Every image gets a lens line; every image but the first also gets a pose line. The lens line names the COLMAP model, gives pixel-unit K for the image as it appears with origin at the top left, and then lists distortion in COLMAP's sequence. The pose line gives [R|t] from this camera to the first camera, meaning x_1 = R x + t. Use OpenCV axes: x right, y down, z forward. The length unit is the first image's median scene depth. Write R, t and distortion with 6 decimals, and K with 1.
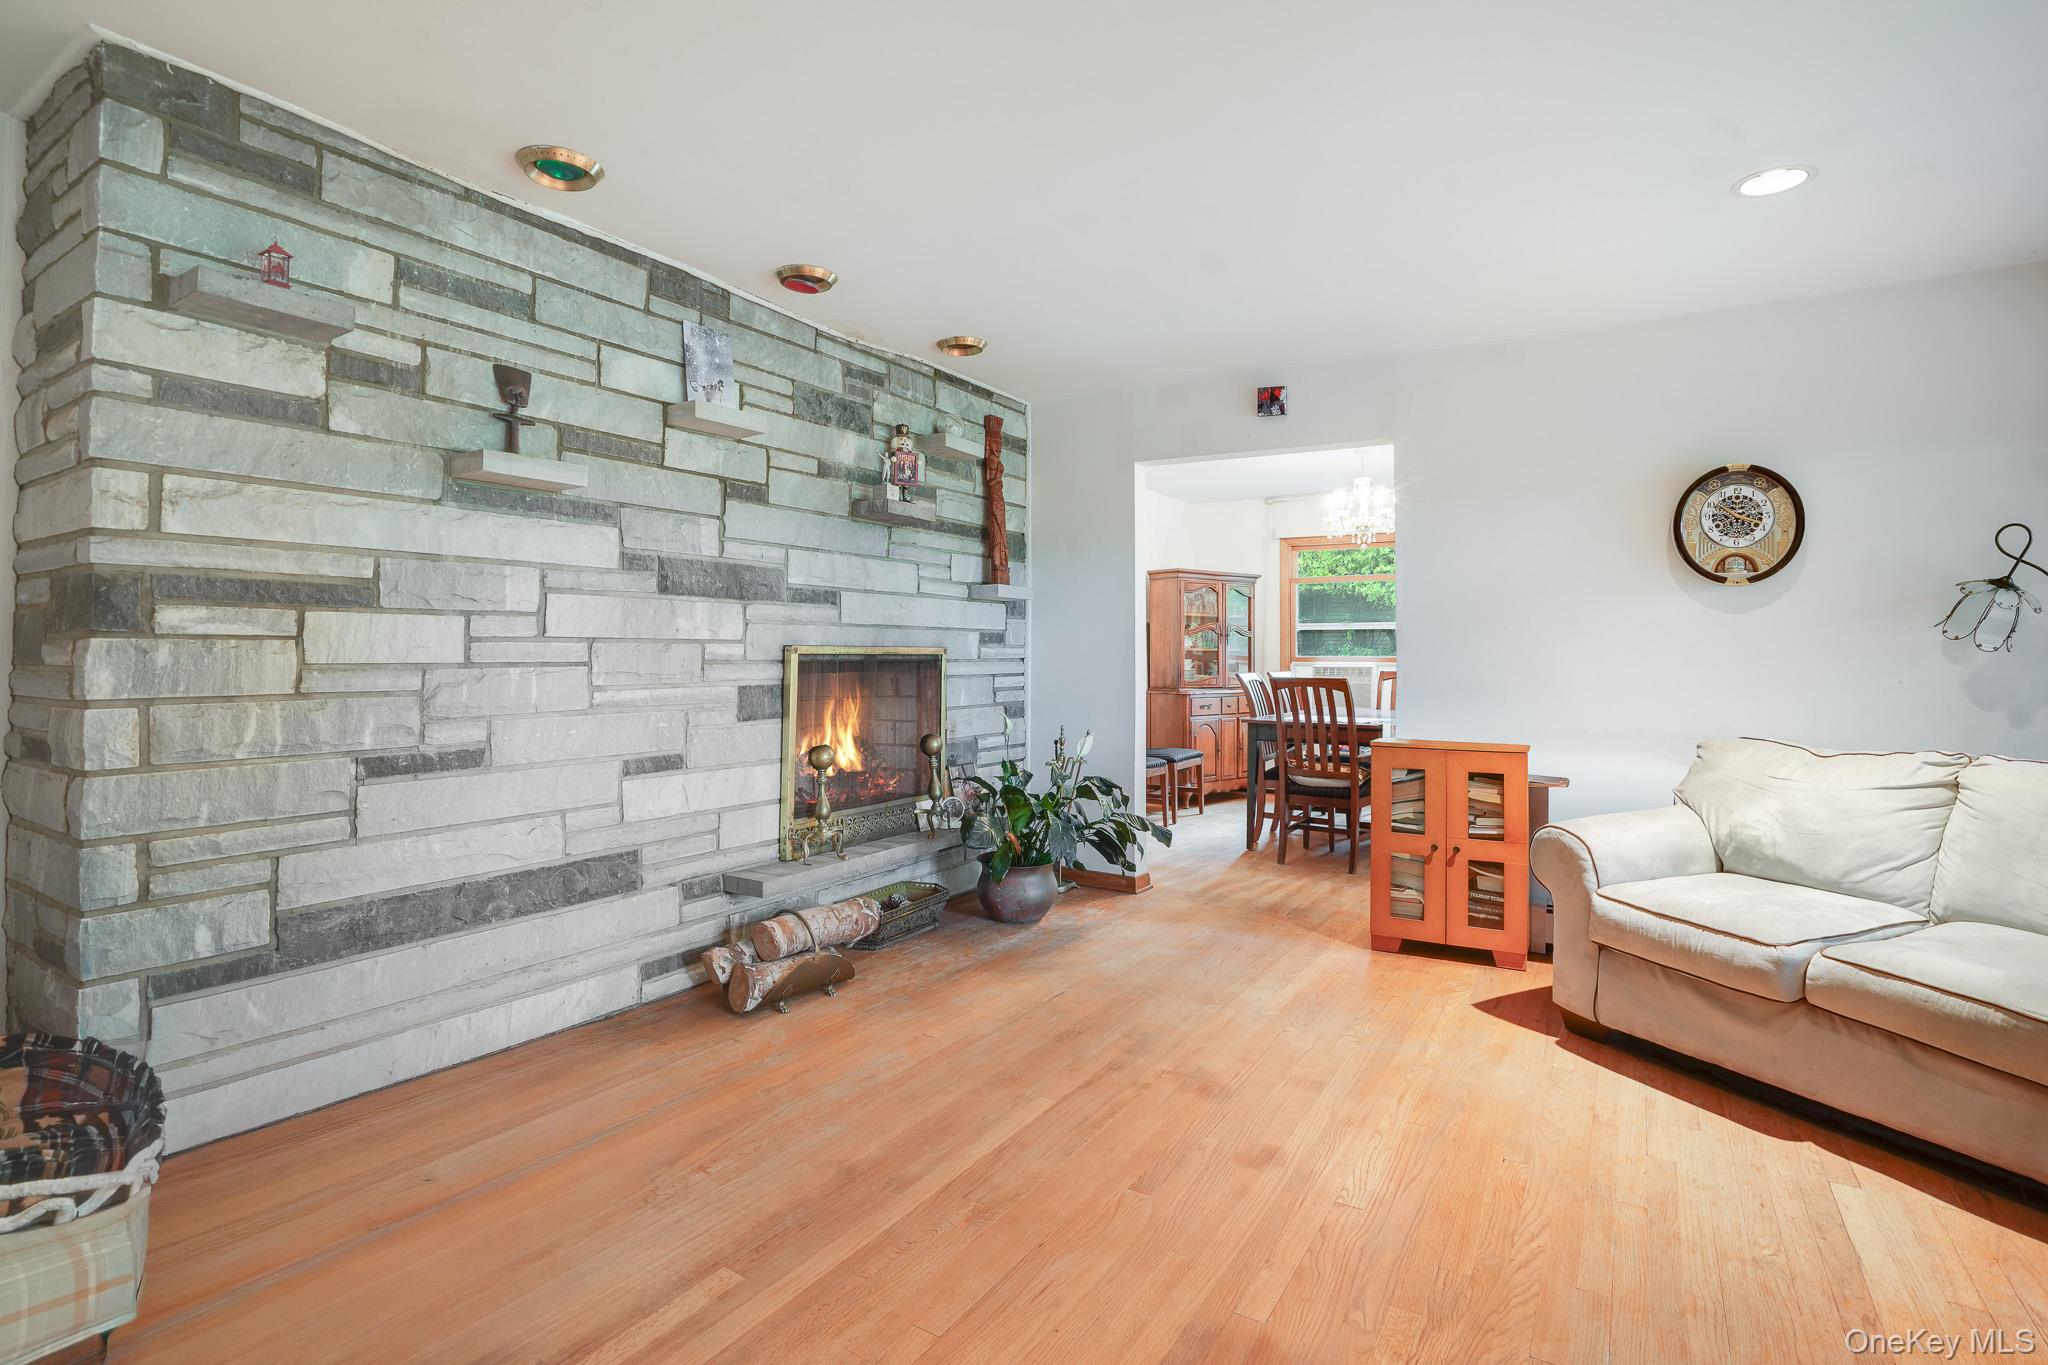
lens RADIAL K [[1030.9, 0, 979.5], [0, 1030.9, 640.3], [0, 0, 1]] dist [-0.059851, 0.027324]
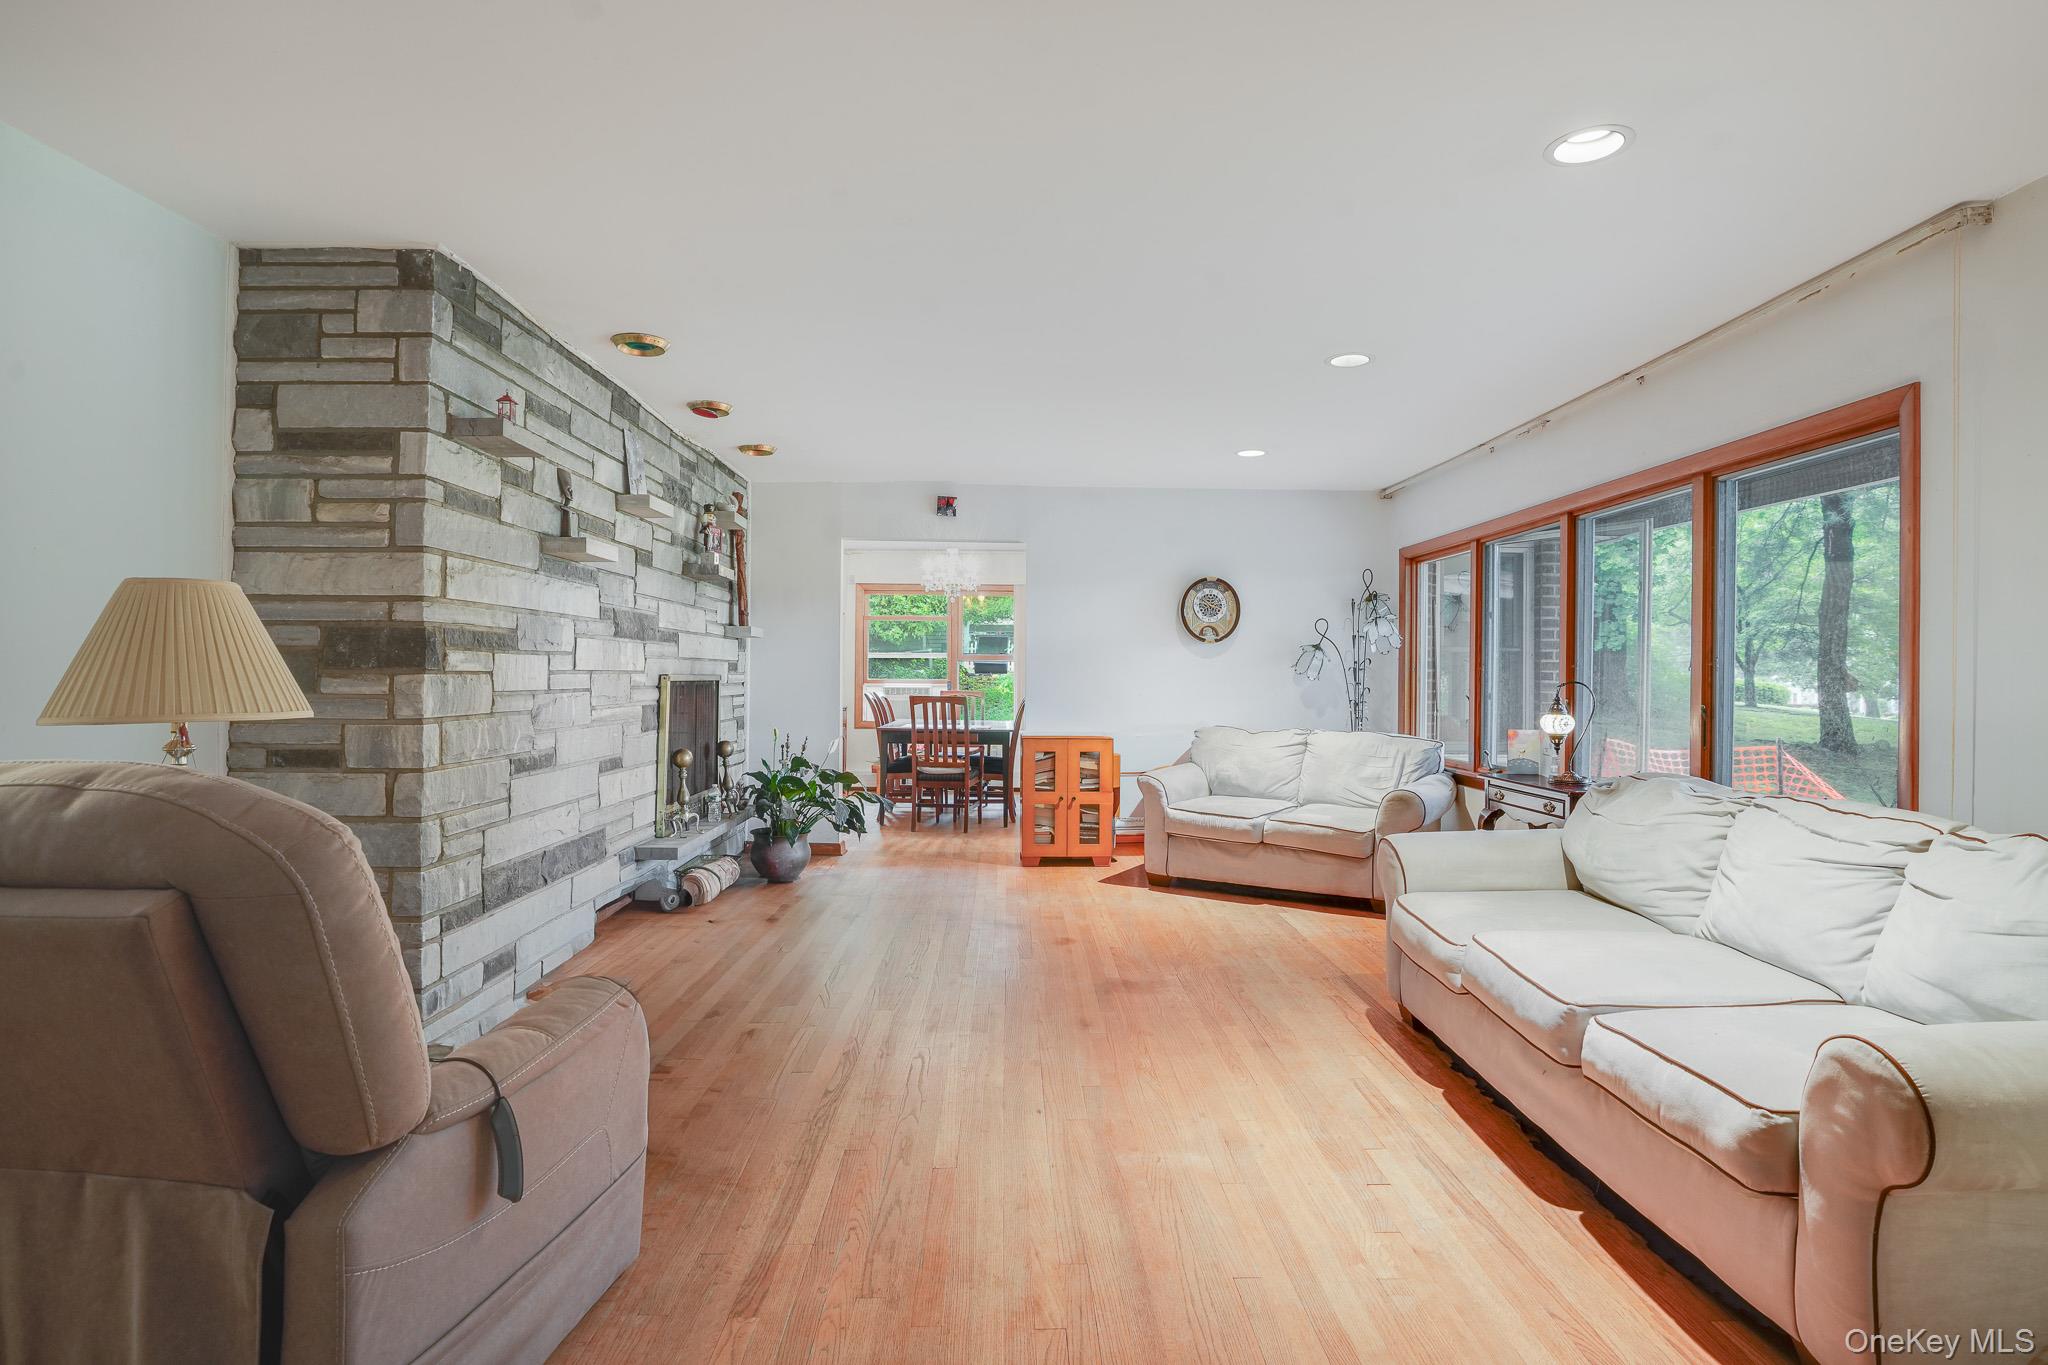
lens RADIAL K [[1083.3, 0, 1024.0], [0, 1083.3, 682.5], [0, 0, 1]] dist [-0.051442, 0.035639]
pose [[0.828497, -0.001796, 0.559990, -0.734187], [-0.010549, 0.999767, 0.018814, -0.019868], [-0.559894, -0.021495, 0.828286, -0.515809]]
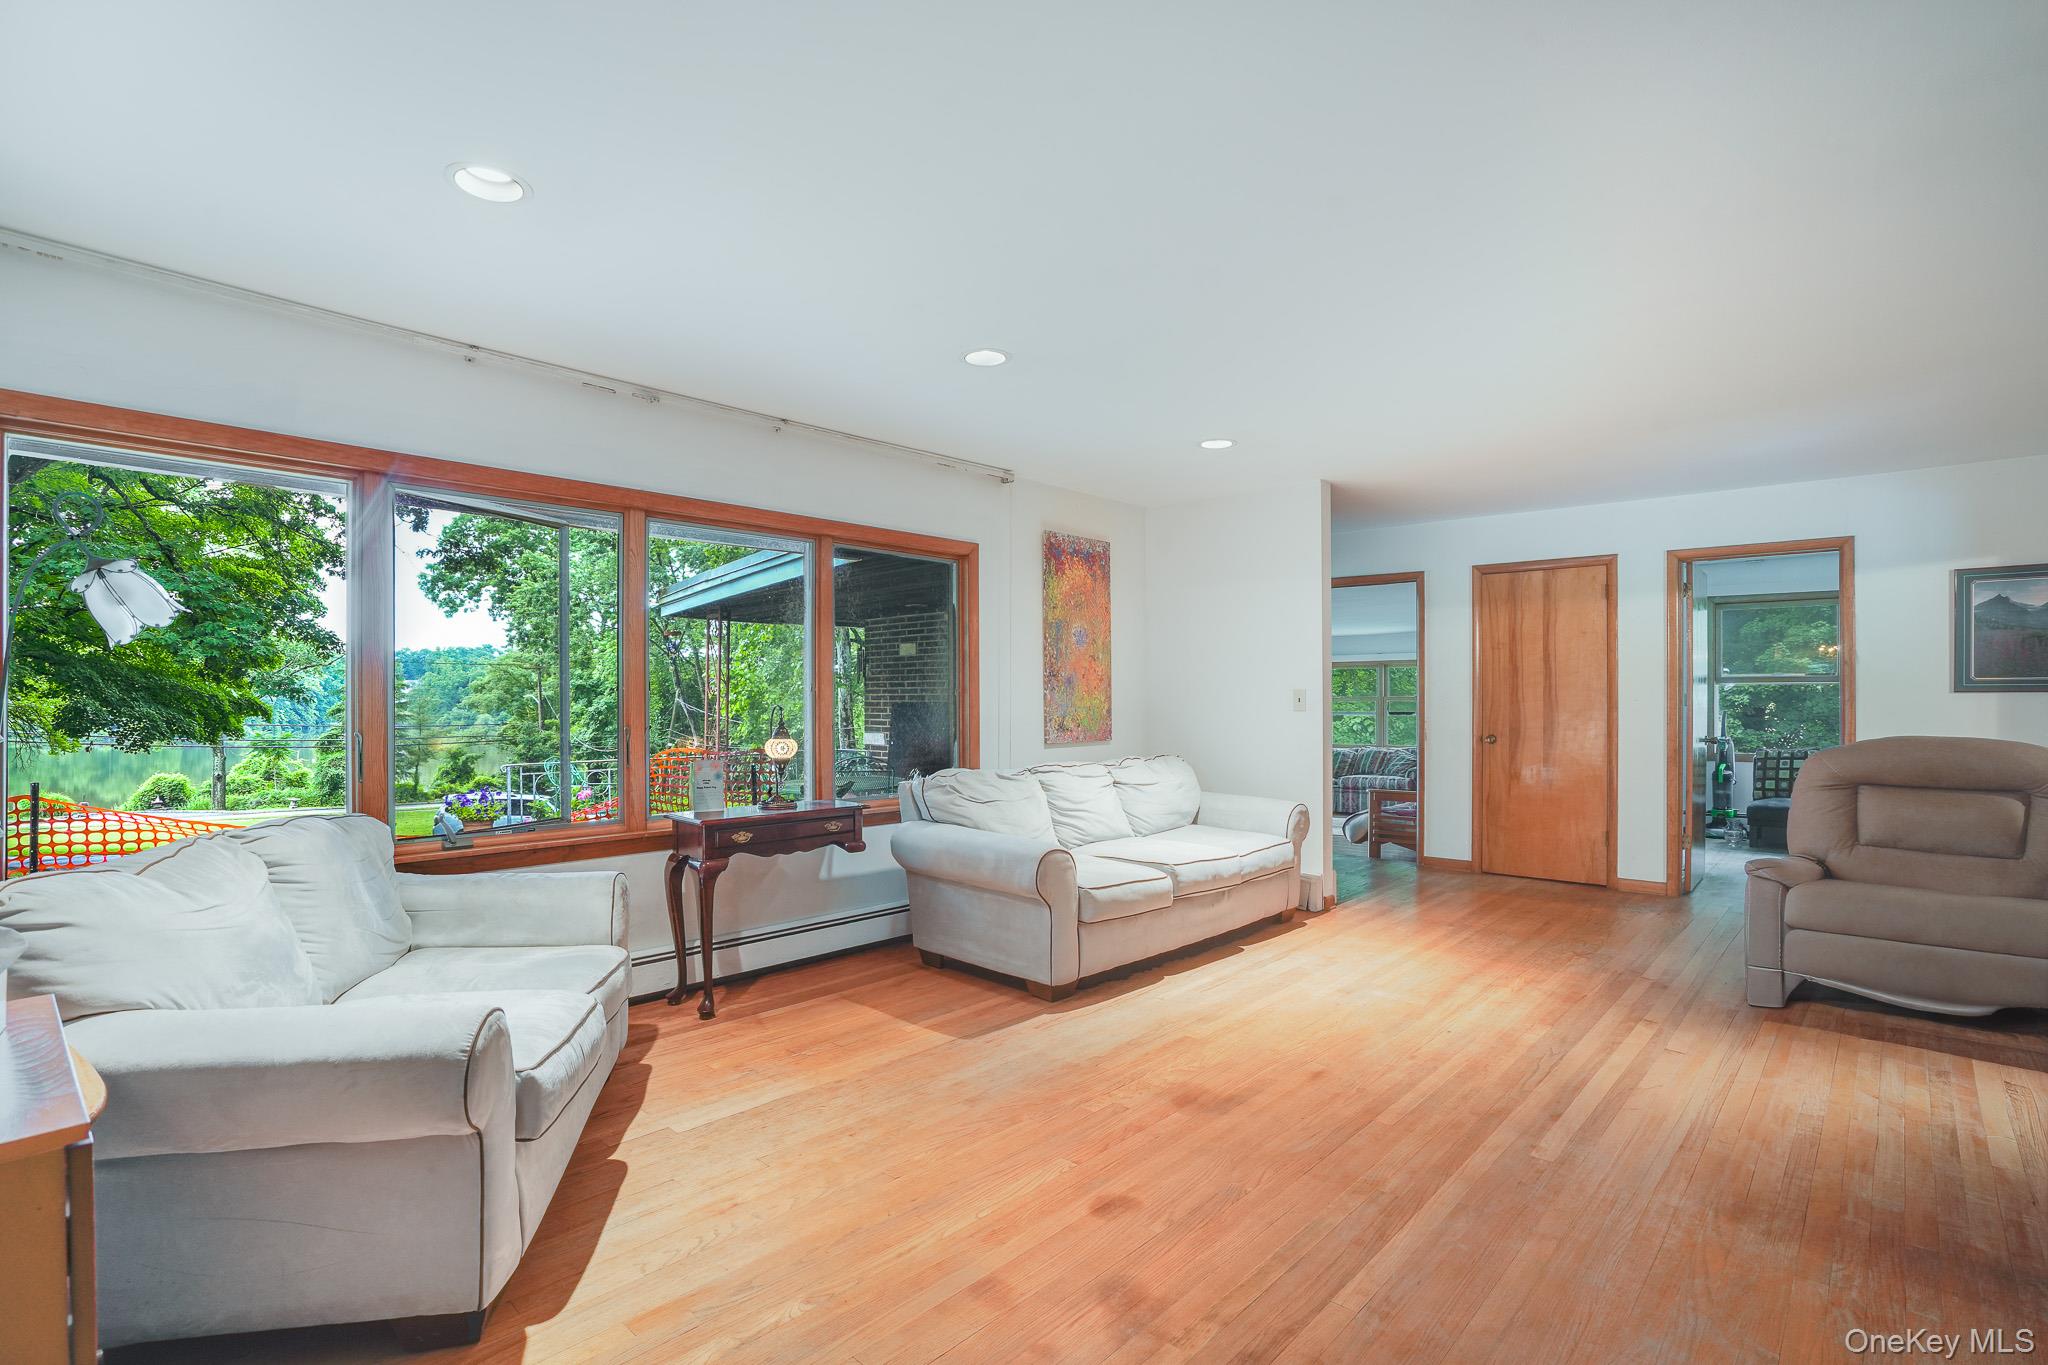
lens RADIAL K [[1007.5, 0, 1019.9], [0, 1007.5, 677.1], [0, 0, 1]] dist [-0.057817, 0.028902]
pose [[-0.990340, -0.000745, 0.138660, 0.181509], [-0.005623, 0.999379, -0.034793, 0.006182], [-0.138548, -0.035236, -0.989729, 1.573126]]
